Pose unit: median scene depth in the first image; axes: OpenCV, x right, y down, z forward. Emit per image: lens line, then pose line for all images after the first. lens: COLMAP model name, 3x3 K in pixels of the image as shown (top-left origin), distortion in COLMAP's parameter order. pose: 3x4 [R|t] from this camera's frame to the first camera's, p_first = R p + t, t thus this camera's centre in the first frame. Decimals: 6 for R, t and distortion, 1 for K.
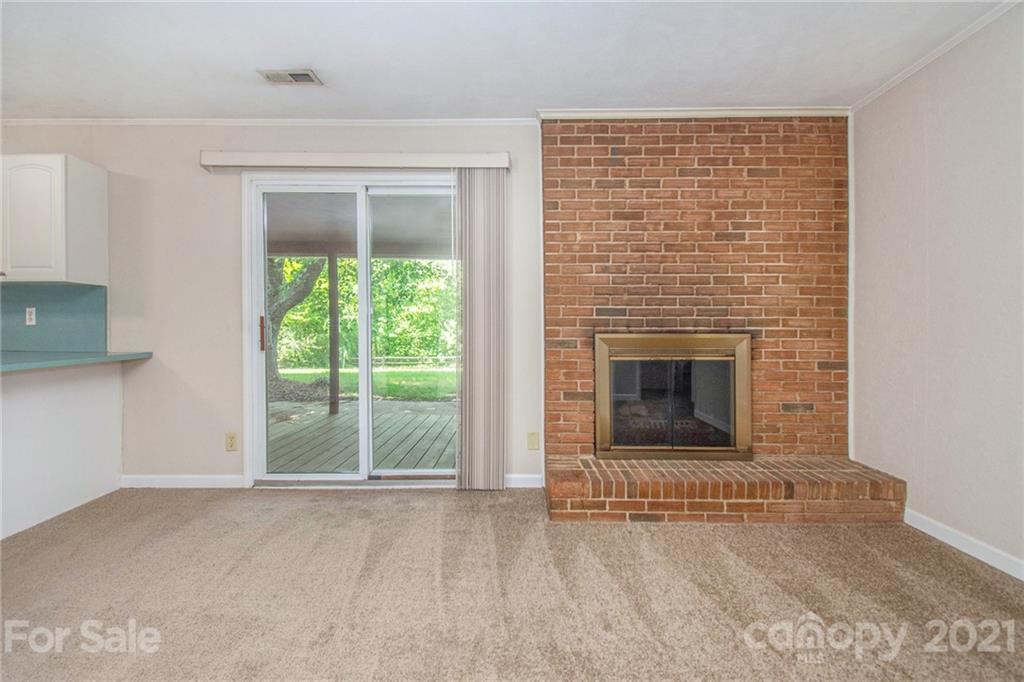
lens RADIAL K [[463.6, 0, 508.5], [0, 463.6, 330.9], [0, 0, 1]] dist [-0.009206, -0.004029]
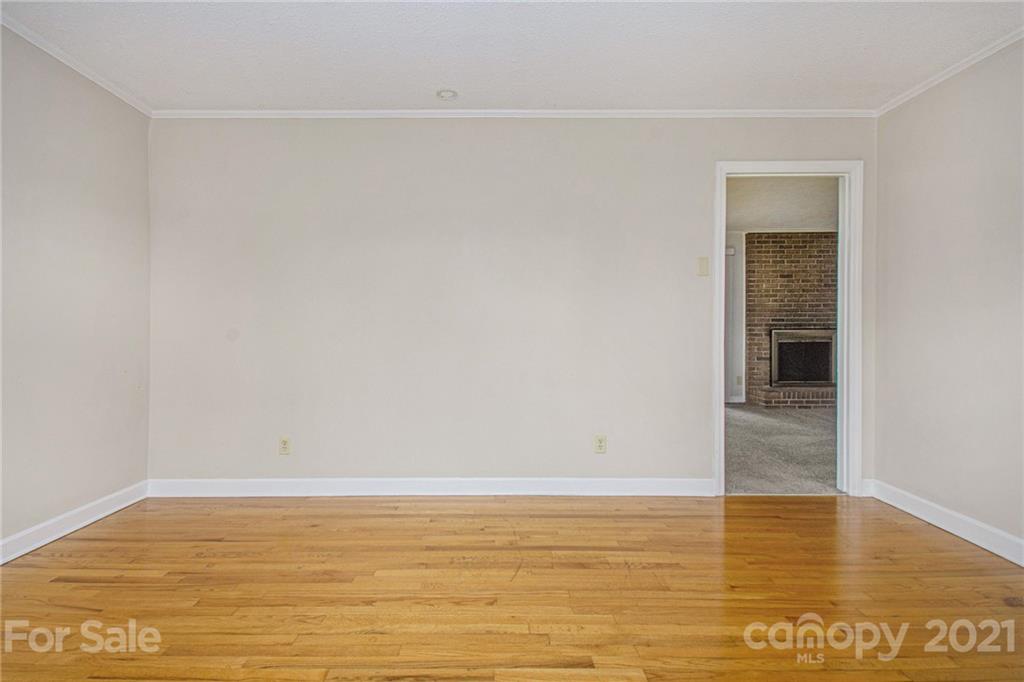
lens RADIAL K [[463.6, 0, 509.5], [0, 463.6, 334.3], [0, 0, 1]] dist [-0.009206, -0.004029]
pose [[0.998664, -0.008781, 0.050914, -1.163951], [0.008152, 0.999888, 0.012552, -0.011211], [-0.051018, -0.012121, 0.998624, -1.123053]]
